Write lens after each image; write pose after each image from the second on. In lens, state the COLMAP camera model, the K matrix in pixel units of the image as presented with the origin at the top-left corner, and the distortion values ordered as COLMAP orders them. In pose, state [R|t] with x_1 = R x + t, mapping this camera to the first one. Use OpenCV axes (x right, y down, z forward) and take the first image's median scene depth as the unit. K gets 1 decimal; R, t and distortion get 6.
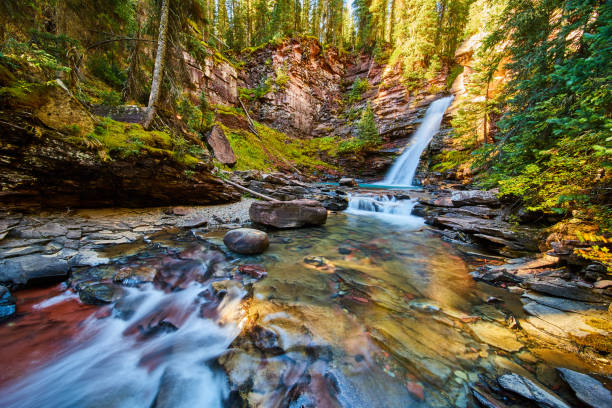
lens RADIAL K [[215.9, 0, 306.0], [0, 215.9, 204.0], [0, 0, 1]] dist [0.000008, 0.000068]
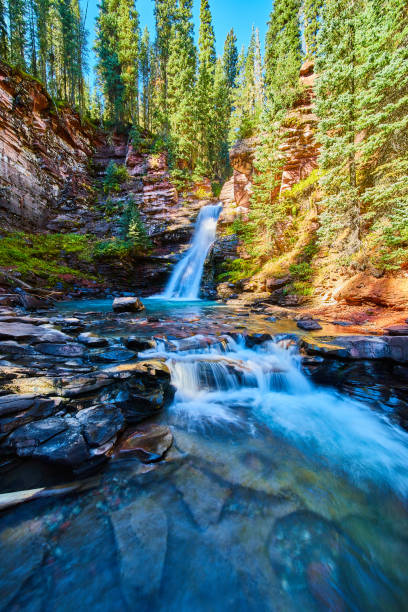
lens RADIAL K [[215.9, 0, 205.7], [0, 215.9, 306.1], [0, 0, 1]] dist [0.000008, 0.000068]
pose [[0.805793, -0.086069, 0.585910, 0.010120], [0.101384, 0.994825, 0.006706, -0.040380], [-0.583455, 0.053998, 0.810348, 0.207360]]
